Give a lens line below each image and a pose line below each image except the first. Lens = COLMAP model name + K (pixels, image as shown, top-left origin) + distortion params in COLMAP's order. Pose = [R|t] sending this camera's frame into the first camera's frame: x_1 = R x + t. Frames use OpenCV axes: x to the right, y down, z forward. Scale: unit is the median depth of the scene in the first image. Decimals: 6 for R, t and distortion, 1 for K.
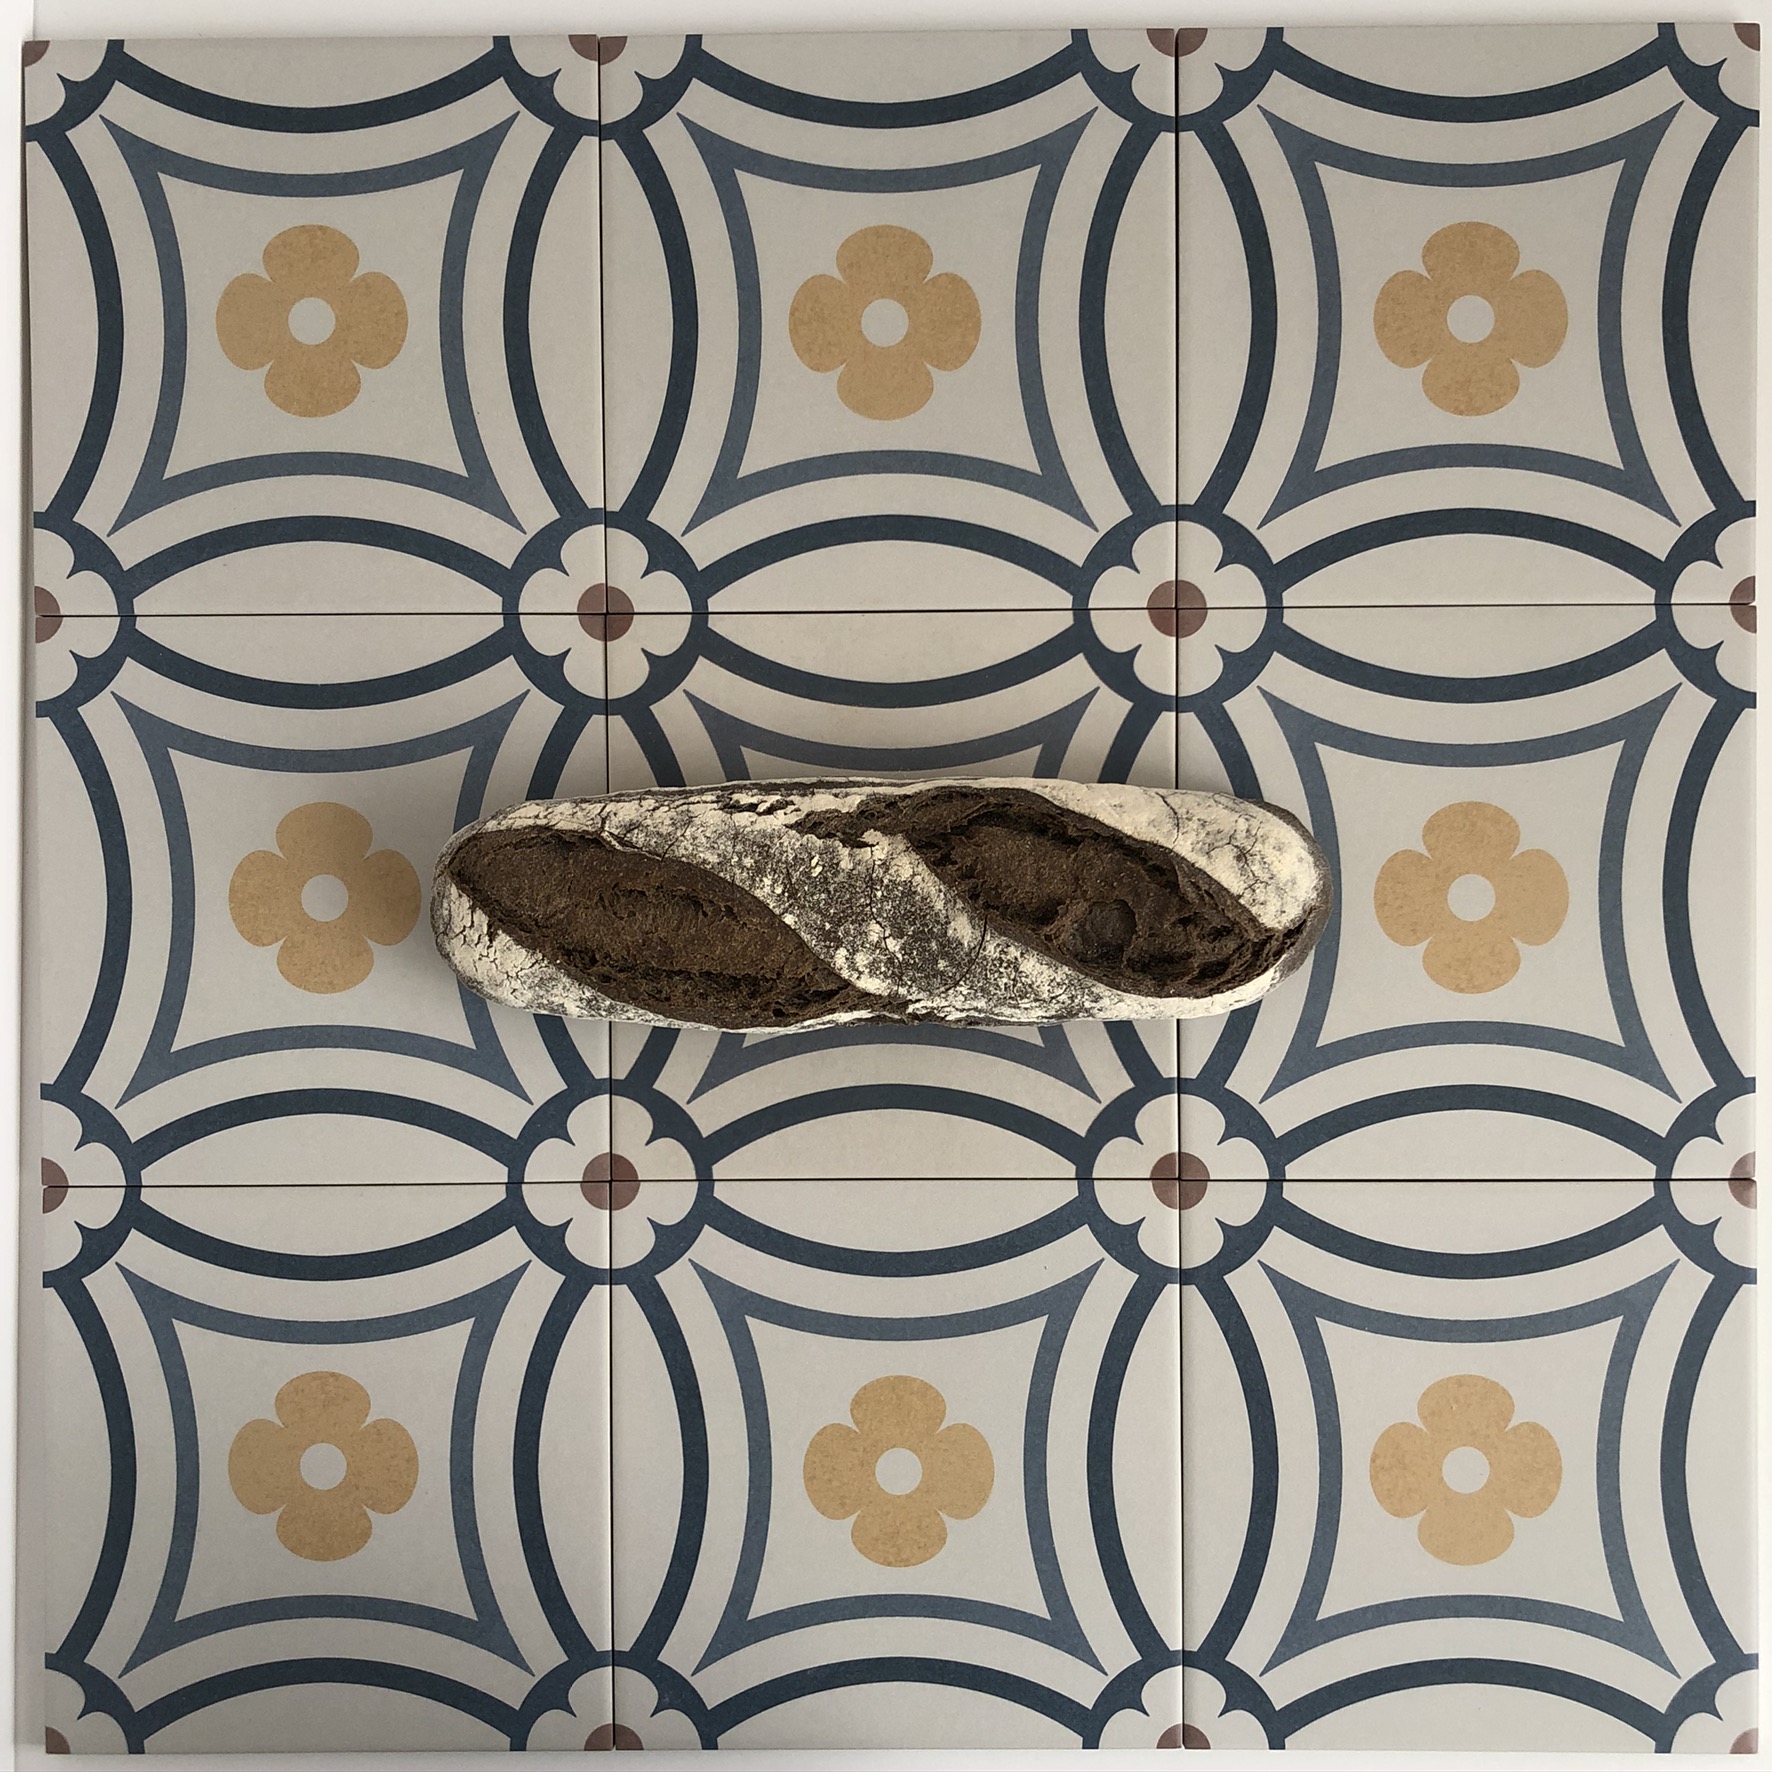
lens RADIAL K [[1815.2, 0, 880.1], [0, 1815.2, 886.7], [0, 0, 1]] dist [0.173613, -0.557050]
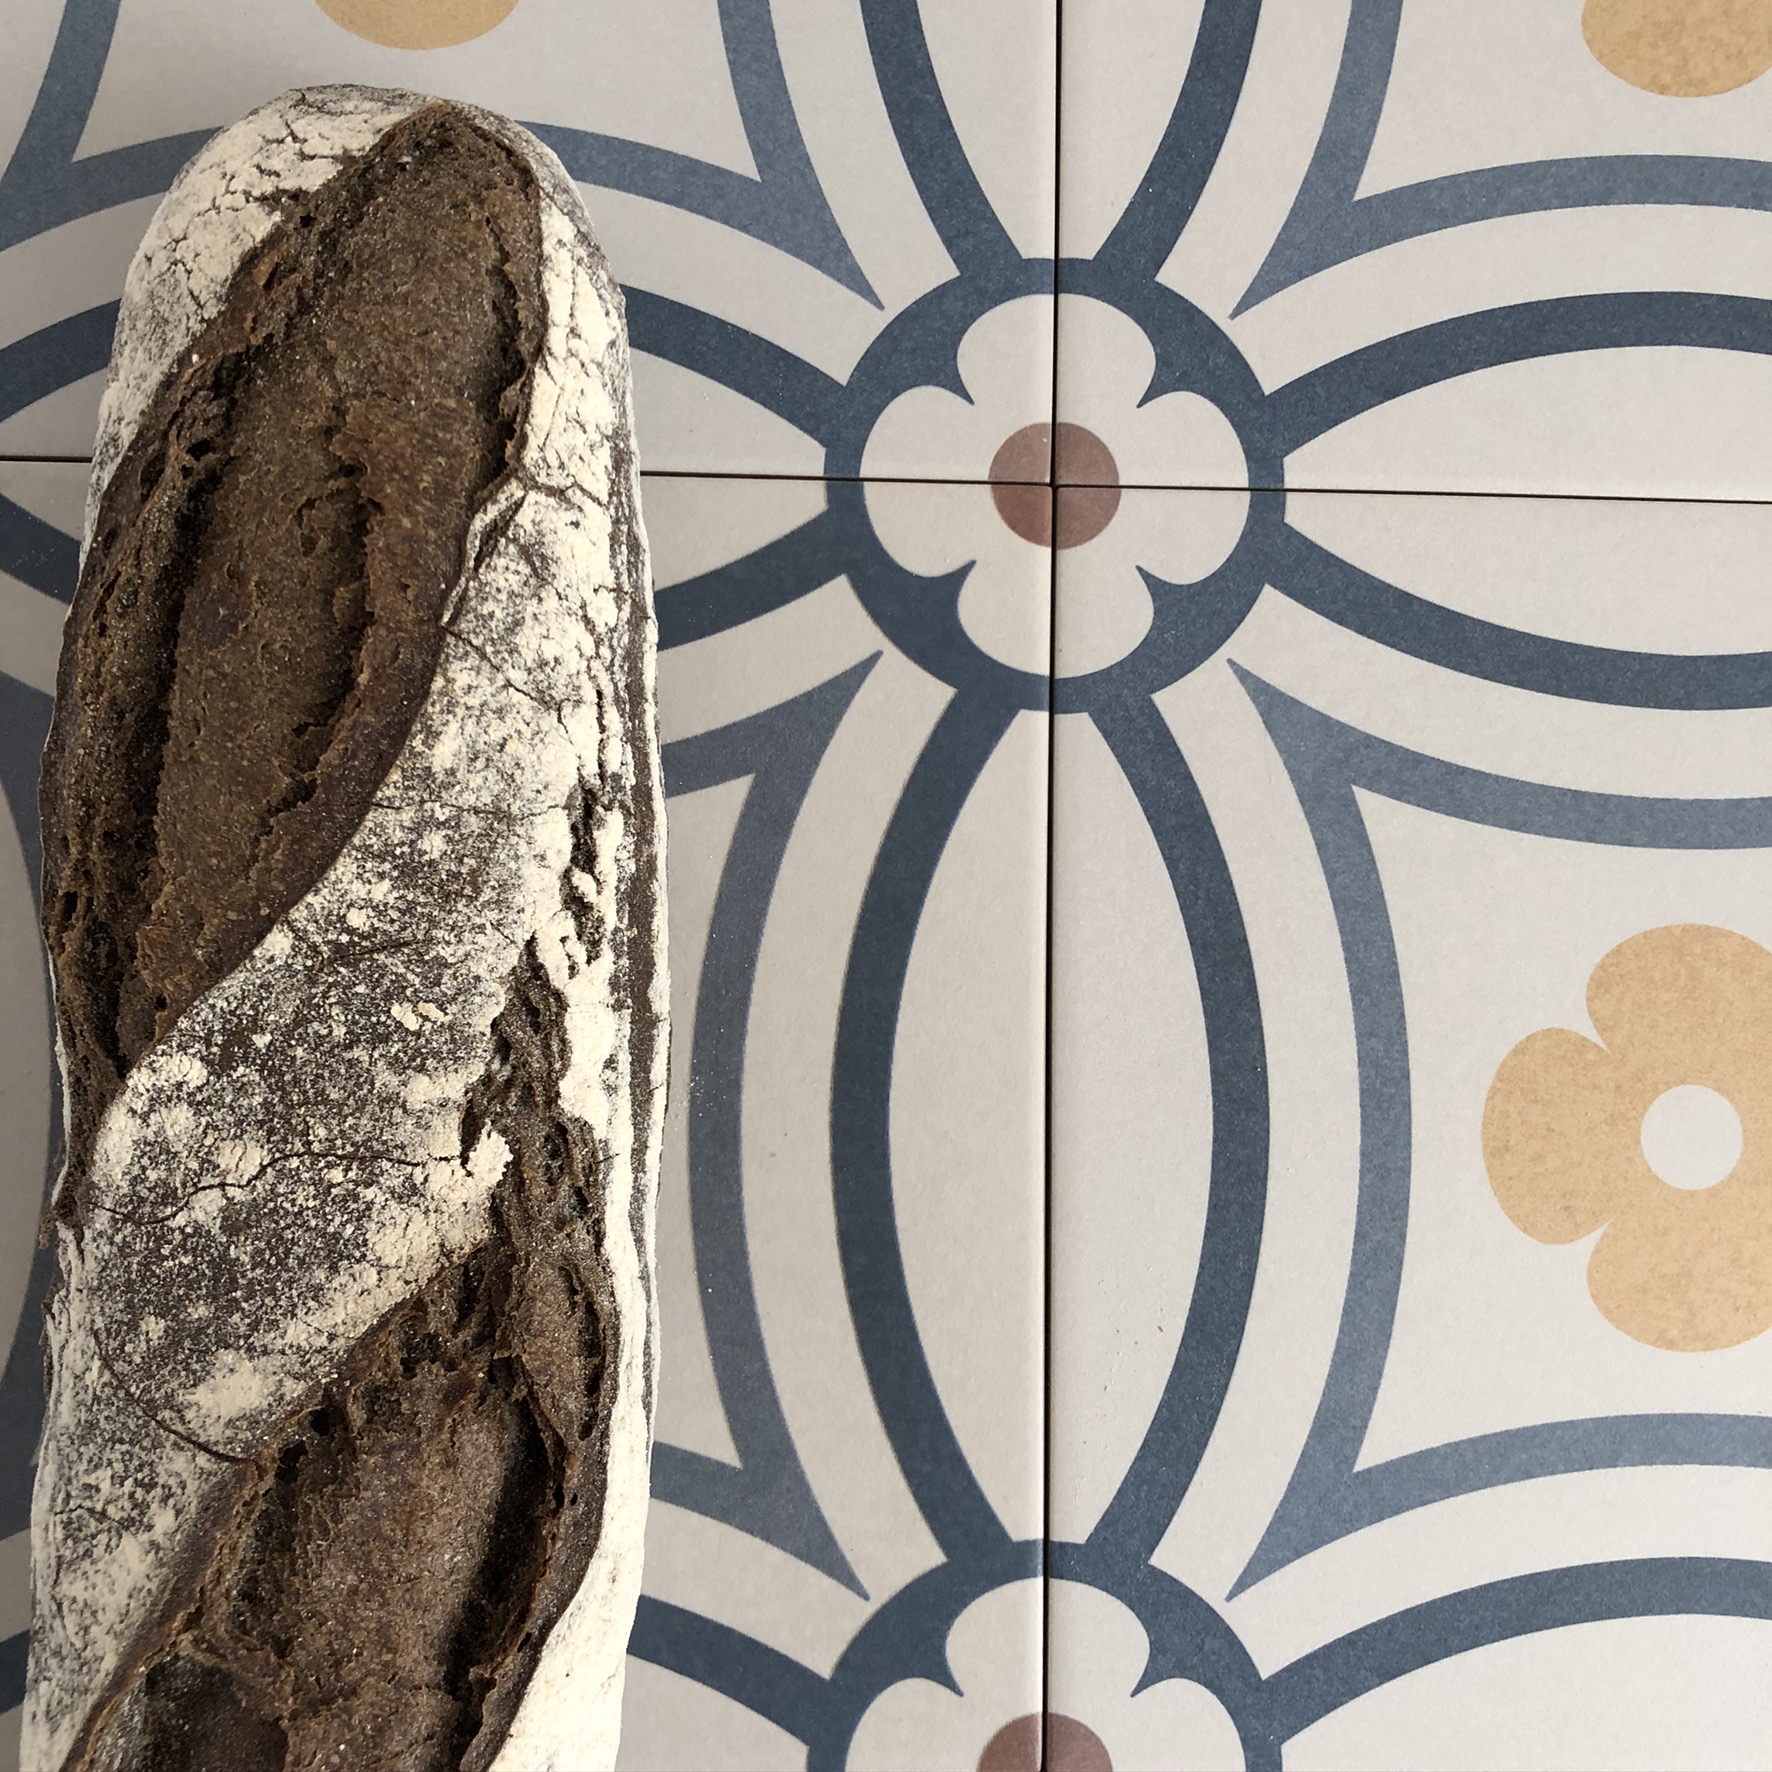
lens RADIAL K [[1815.9, 0, 884.3], [0, 1815.9, 896.4], [0, 0, 1]] dist [0.106570, -0.266082]
pose [[-0.032906, 0.998866, -0.034411, -0.050499], [-0.997704, -0.034867, -0.058053, -0.088257], [-0.059187, 0.032422, 0.997720, 0.593373]]
